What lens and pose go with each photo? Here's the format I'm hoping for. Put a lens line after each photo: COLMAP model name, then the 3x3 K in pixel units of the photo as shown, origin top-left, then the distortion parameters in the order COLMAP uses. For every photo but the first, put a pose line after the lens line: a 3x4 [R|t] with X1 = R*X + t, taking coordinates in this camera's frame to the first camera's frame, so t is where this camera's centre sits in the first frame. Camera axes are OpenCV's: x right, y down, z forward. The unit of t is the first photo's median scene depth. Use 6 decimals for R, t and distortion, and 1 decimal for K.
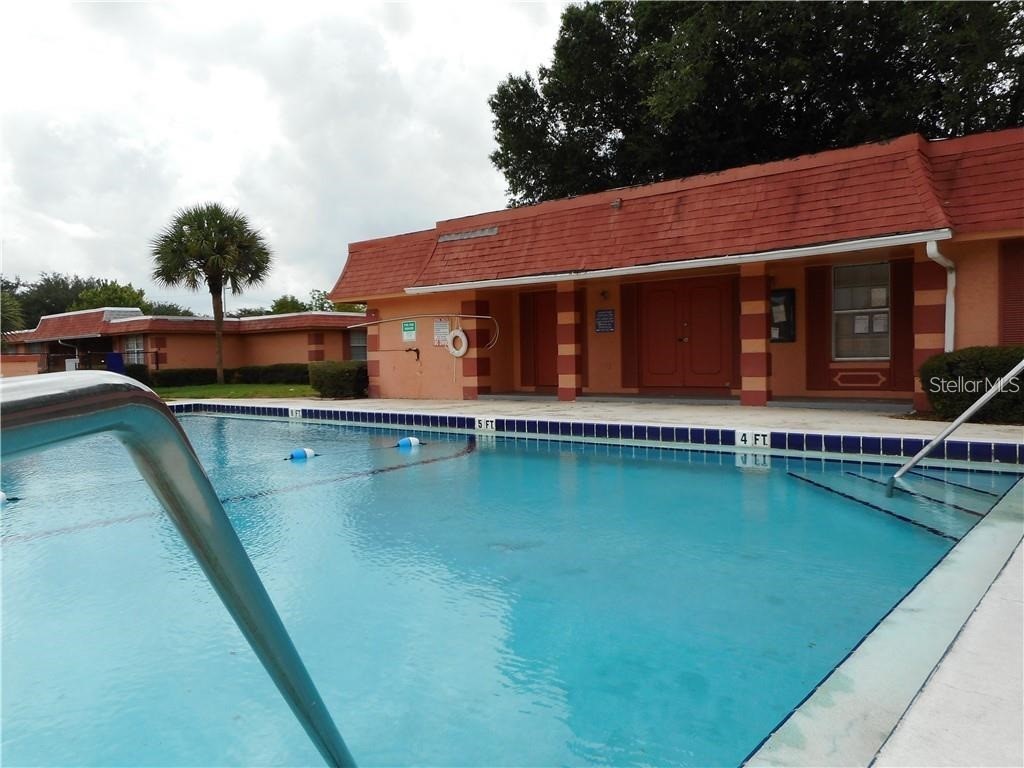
lens RADIAL K [[766.3, 0, 512.1], [0, 766.3, 384.2], [0, 0, 1]] dist [-0.005293, 0.001762]
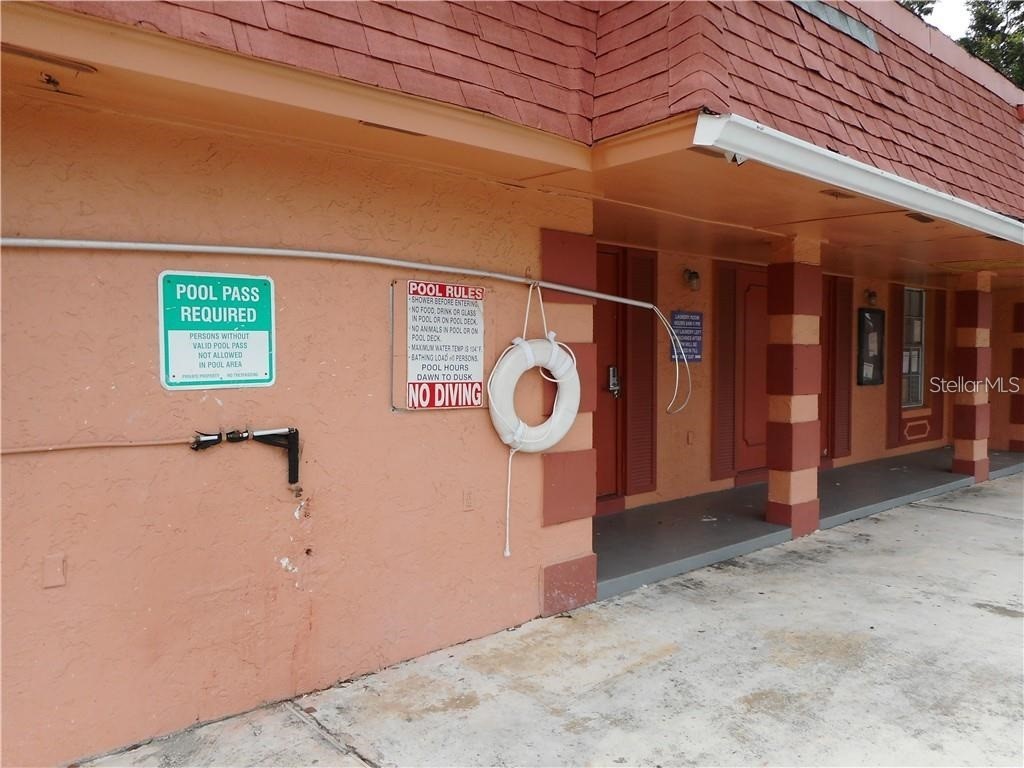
lens RADIAL K [[766.3, 0, 512.1], [0, 766.3, 383.8], [0, 0, 1]] dist [-0.005293, 0.001762]
pose [[0.161334, -0.015762, 0.986774, -0.317242], [0.038785, 0.999201, 0.009619, -0.060754], [-0.986137, 0.036720, 0.161817, 0.978789]]
